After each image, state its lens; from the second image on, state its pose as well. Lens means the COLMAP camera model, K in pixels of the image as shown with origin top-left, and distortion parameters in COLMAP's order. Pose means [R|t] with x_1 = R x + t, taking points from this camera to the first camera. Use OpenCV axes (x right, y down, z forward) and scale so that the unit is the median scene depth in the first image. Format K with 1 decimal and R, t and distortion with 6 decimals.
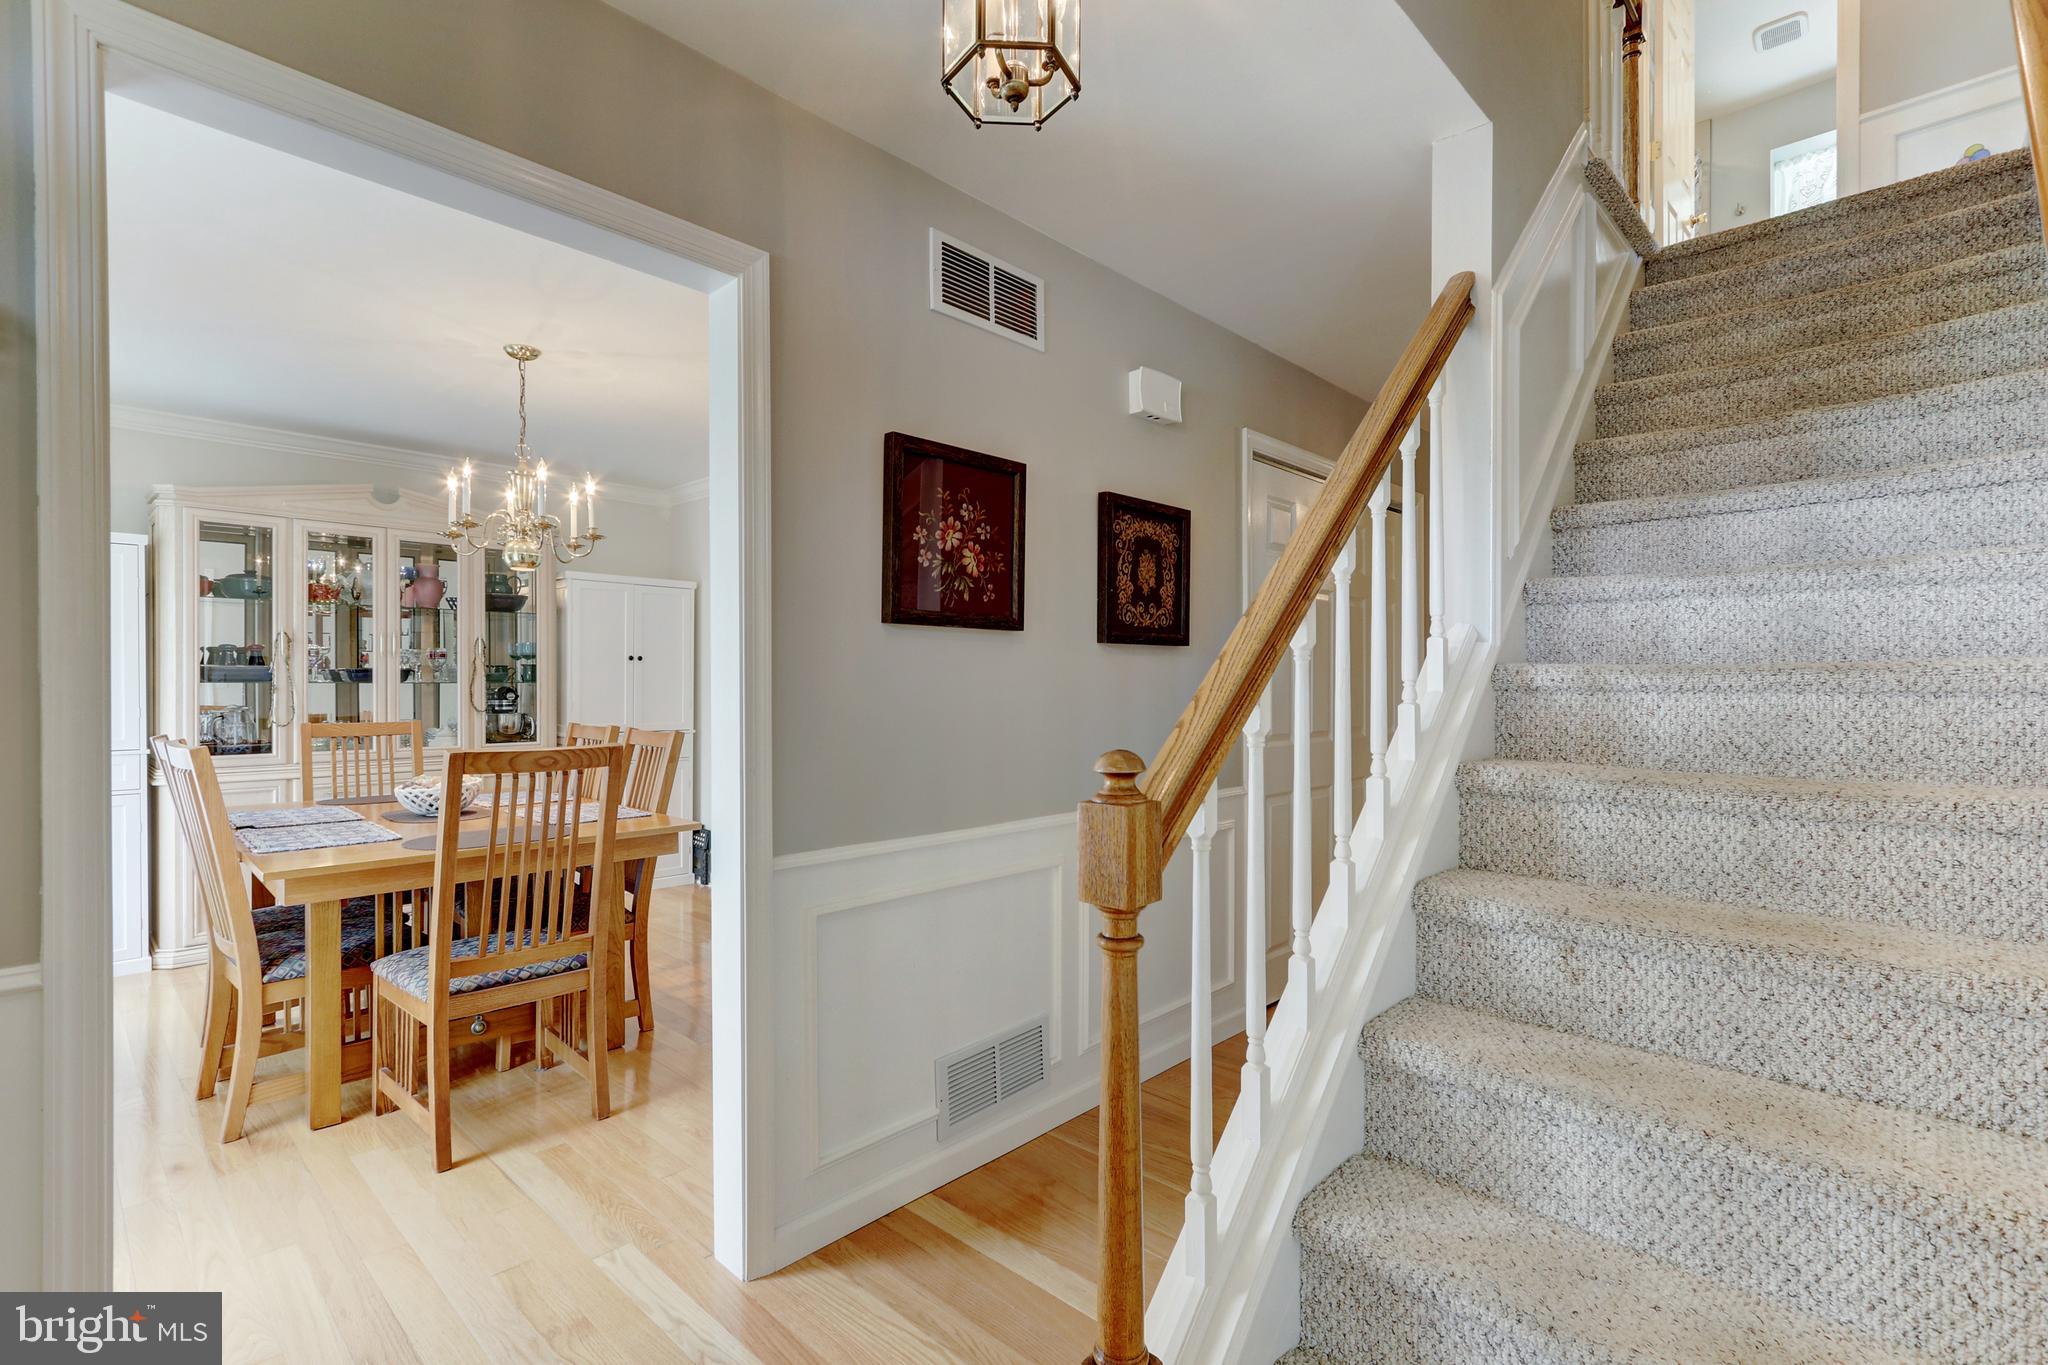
lens RADIAL K [[936.9, 0, 1014.7], [0, 936.9, 687.4], [0, 0, 1]] dist [-0.000119, 0.000081]
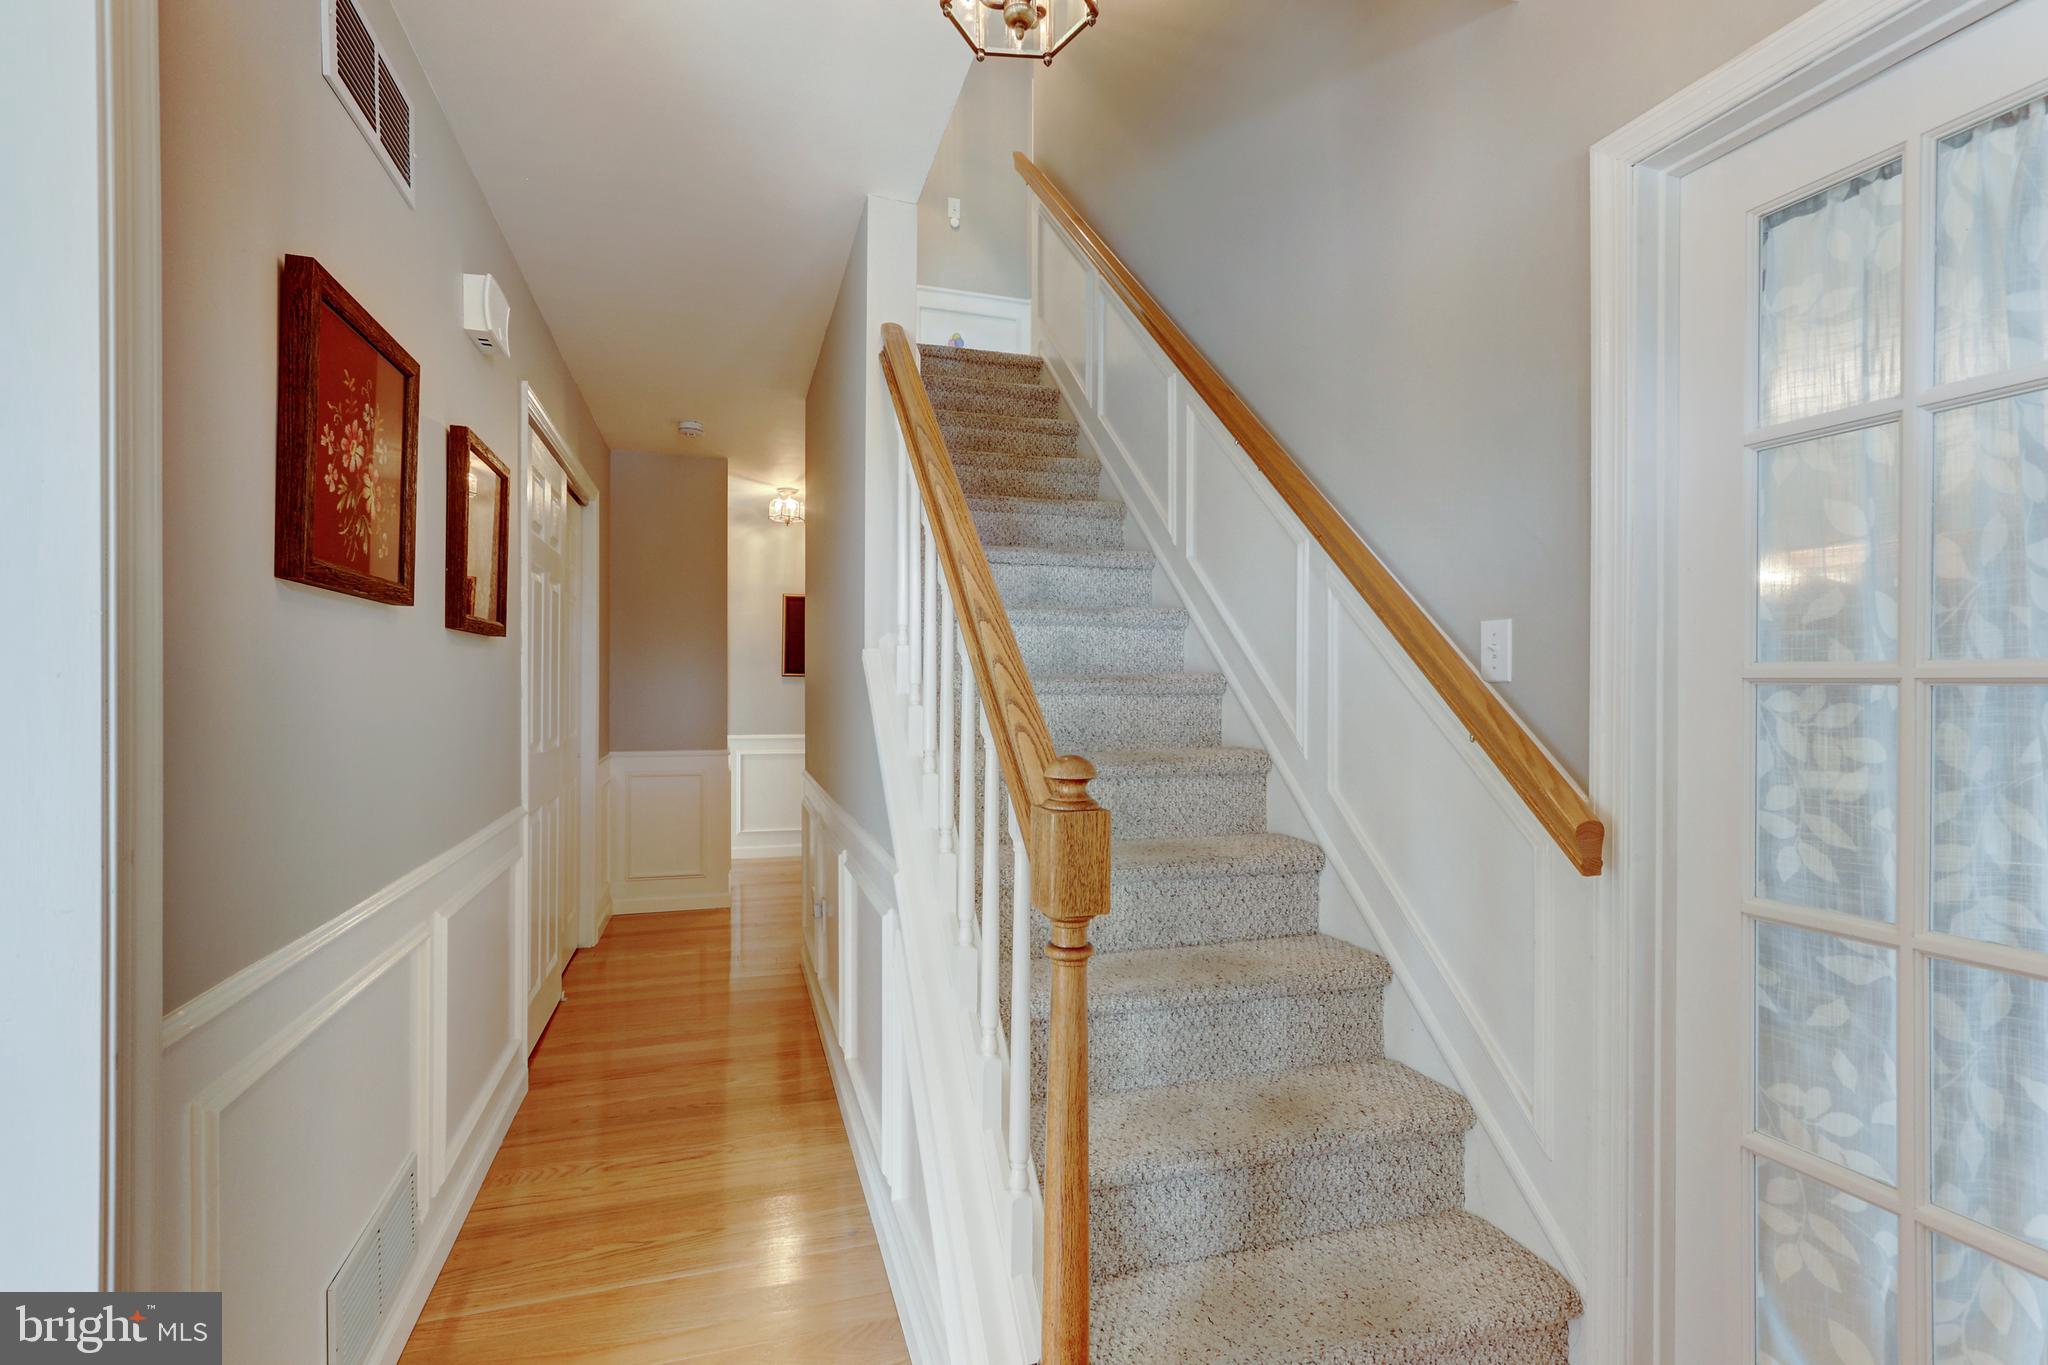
lens RADIAL K [[936.9, 0, 1018.3], [0, 936.9, 687.1], [0, 0, 1]] dist [-0.000119, 0.000081]
pose [[0.477109, 0.004240, 0.878834, -0.526455], [-0.004074, 0.999988, -0.002613, -0.002001], [-0.878835, -0.002334, 0.477121, 0.389710]]
